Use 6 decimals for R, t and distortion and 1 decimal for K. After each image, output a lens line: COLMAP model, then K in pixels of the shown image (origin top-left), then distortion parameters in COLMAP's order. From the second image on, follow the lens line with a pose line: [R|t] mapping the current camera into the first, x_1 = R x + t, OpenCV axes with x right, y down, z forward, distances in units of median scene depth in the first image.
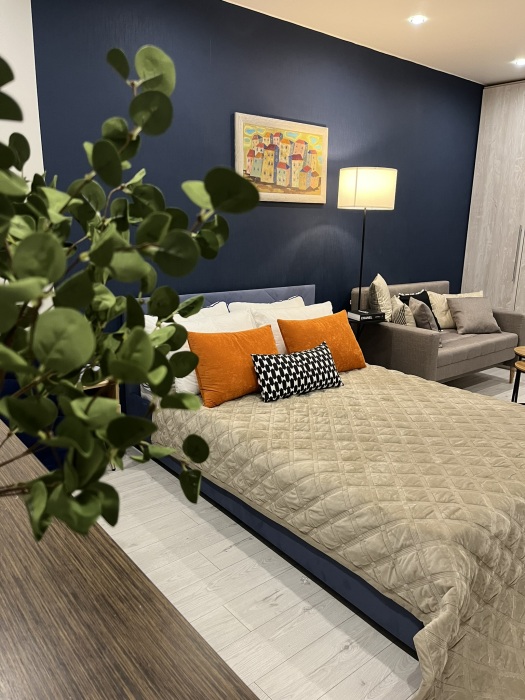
lens RADIAL K [[529.8, 0, 262.5], [0, 529.8, 350.0], [0, 0, 1]] dist [0.066751, -0.082265]
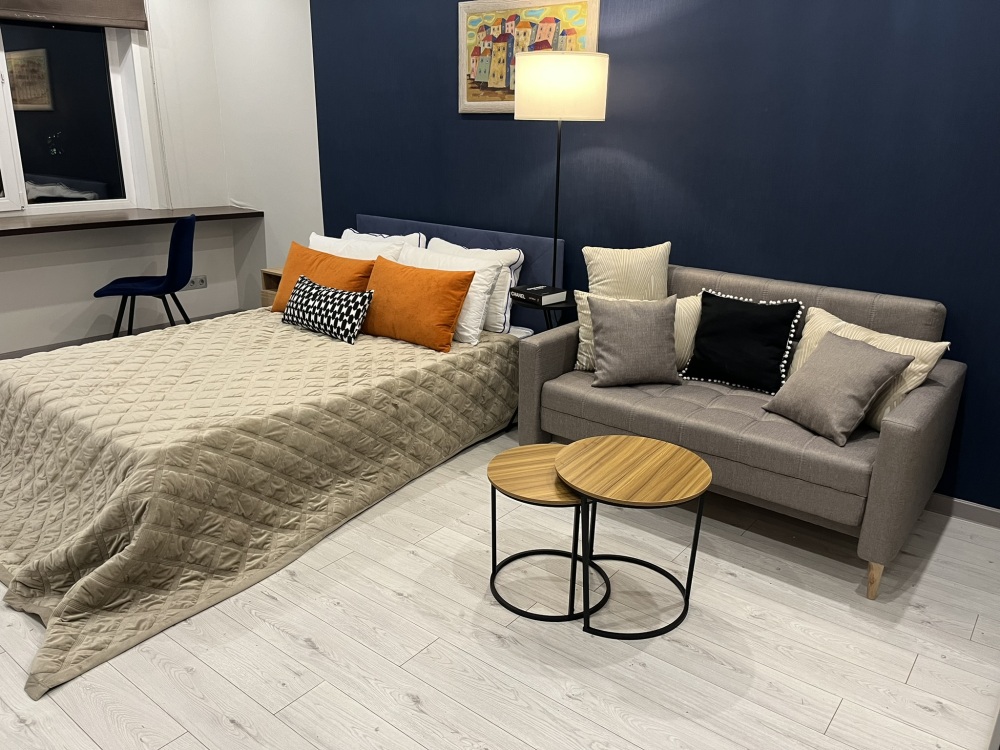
lens RADIAL K [[756.9, 0, 501.5], [0, 756.9, 380.0], [0, 0, 1]] dist [0.066751, -0.082265]
pose [[0.213258, 0.295170, -0.931341, 1.100201], [-0.240593, 0.939780, 0.242753, -0.185538], [0.946909, 0.172305, 0.271431, 0.767285]]
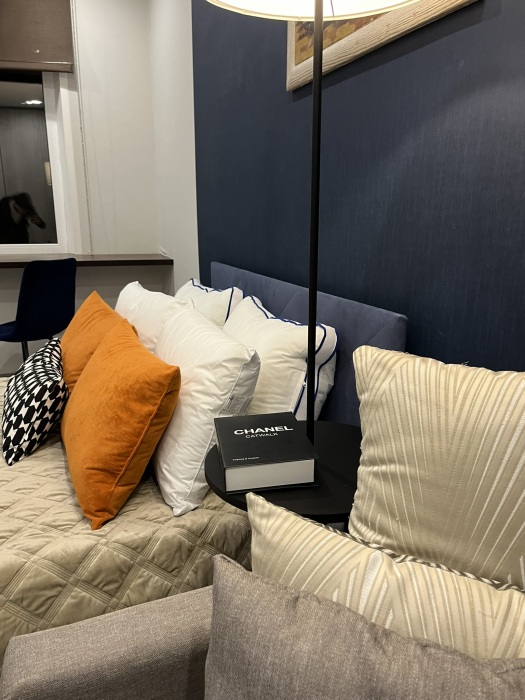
lens RADIAL K [[541.2, 0, 262.5], [0, 541.2, 350.0], [0, 0, 1]] dist [0.069477, -0.000295]
pose [[-0.300261, 0.218064, -0.928597, 0.443094], [-0.224555, 0.929996, 0.291002, -0.192702], [0.927048, 0.295898, -0.230274, 1.095796]]
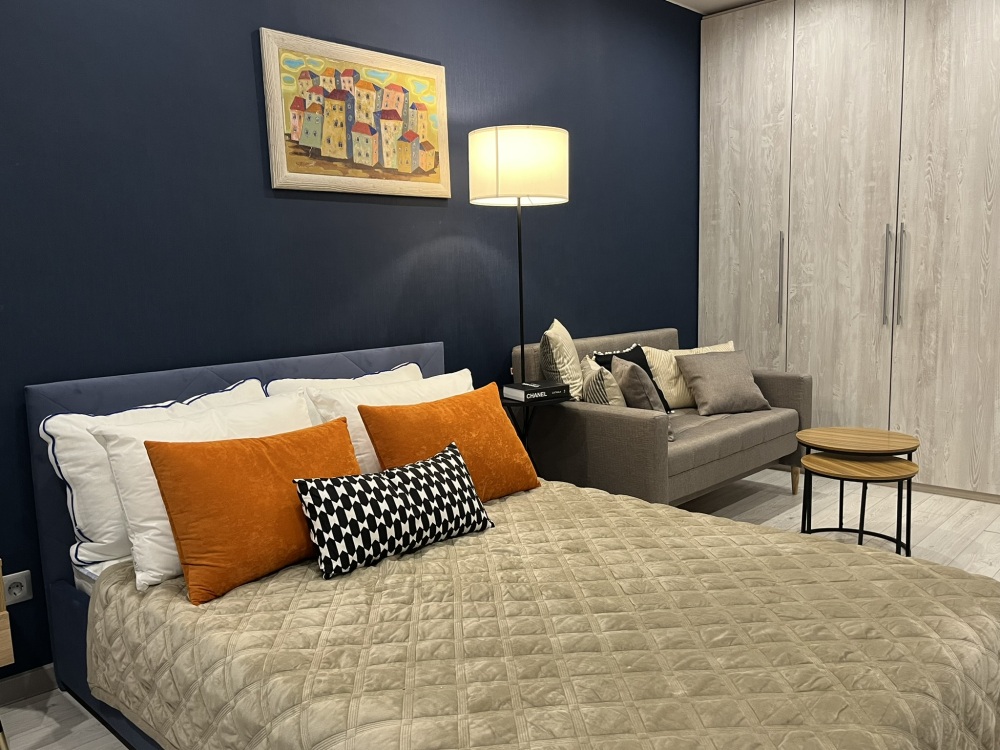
lens RADIAL K [[825.9, 0, 513.1], [0, 825.9, 373.1], [0, 0, 1]] dist [0.081272, -0.100270]
pose [[0.989742, -0.058695, 0.130252, 0.063525], [0.072541, 0.991904, -0.104231, 0.003859], [-0.123080, 0.112611, 0.985987, 0.164427]]
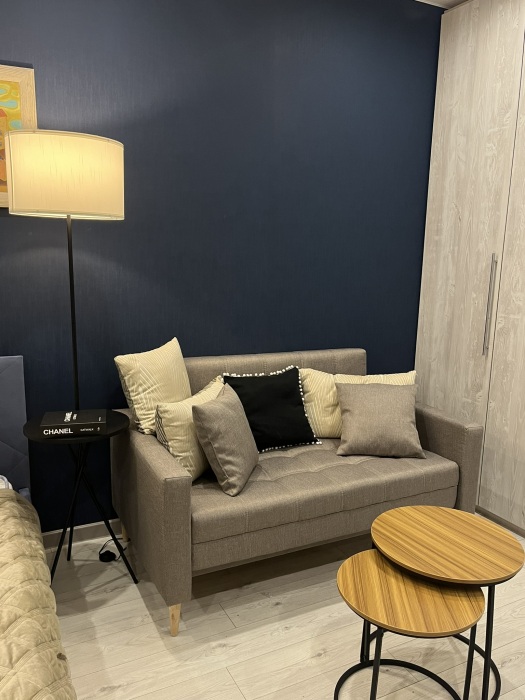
lens RADIAL K [[578.1, 0, 263.0], [0, 578.1, 354.3], [0, 0, 1]] dist [0.081272, -0.100270]
pose [[0.976491, 0.044667, -0.210878, 0.507457], [-0.055904, 0.997300, -0.047625, -0.120311], [0.208181, 0.058294, 0.976352, 0.511518]]
